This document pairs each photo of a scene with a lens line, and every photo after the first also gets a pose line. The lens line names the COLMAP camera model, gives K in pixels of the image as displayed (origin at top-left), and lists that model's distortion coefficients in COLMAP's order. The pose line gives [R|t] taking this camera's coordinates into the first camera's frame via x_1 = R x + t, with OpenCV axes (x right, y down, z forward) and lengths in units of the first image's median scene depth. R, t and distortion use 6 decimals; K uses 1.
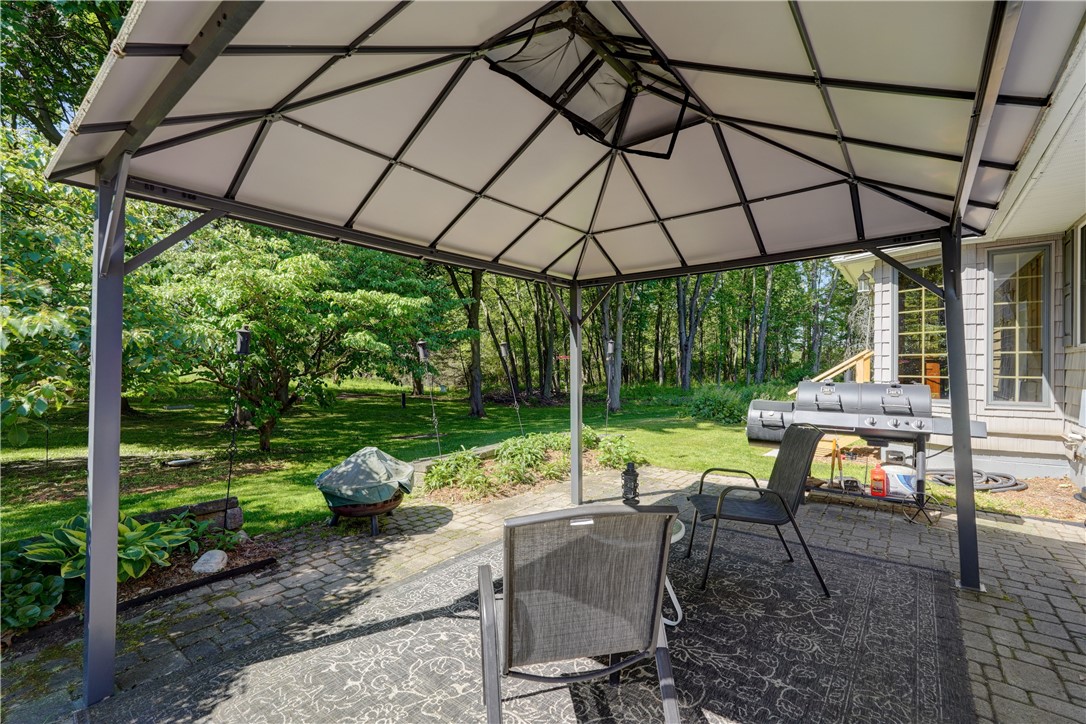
lens RADIAL K [[483.9, 0, 543.0], [0, 483.9, 362.0], [0, 0, 1]] dist [-0.028243, -0.000008]
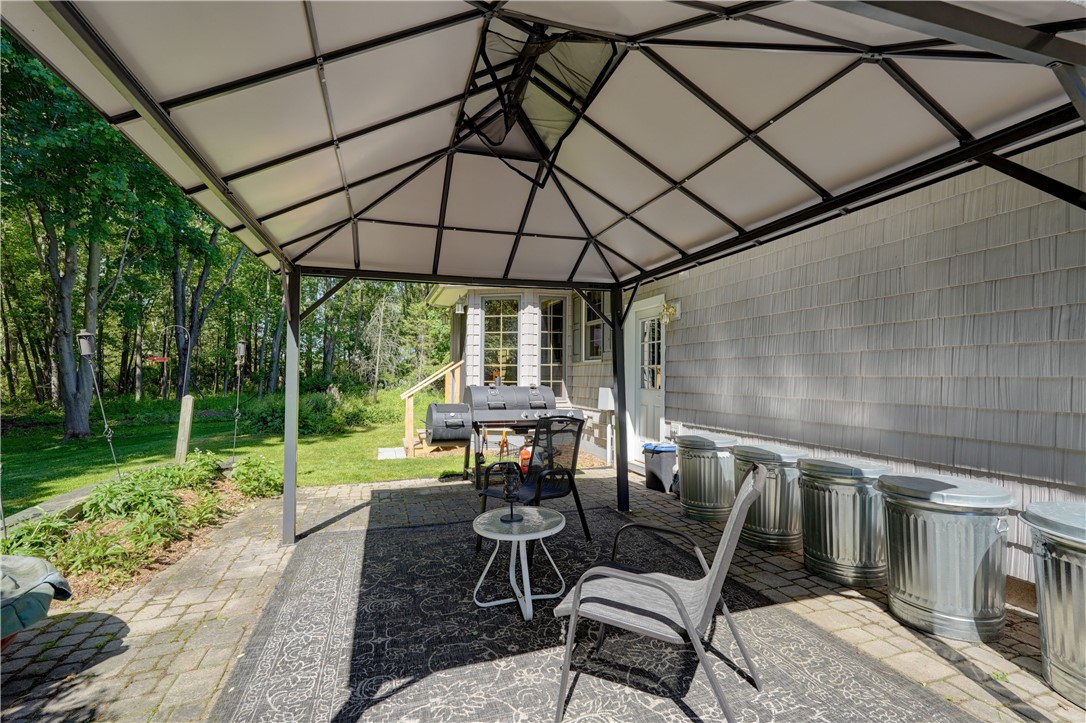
lens RADIAL K [[478.9, 0, 539.6], [0, 478.9, 372.7], [0, 0, 1]] dist [-0.000953, -0.000138]
pose [[0.558774, 0.001680, 0.829319, -0.377371], [-0.005158, 0.999986, 0.001449, 0.003407], [-0.829304, -0.005087, 0.558774, 0.203242]]
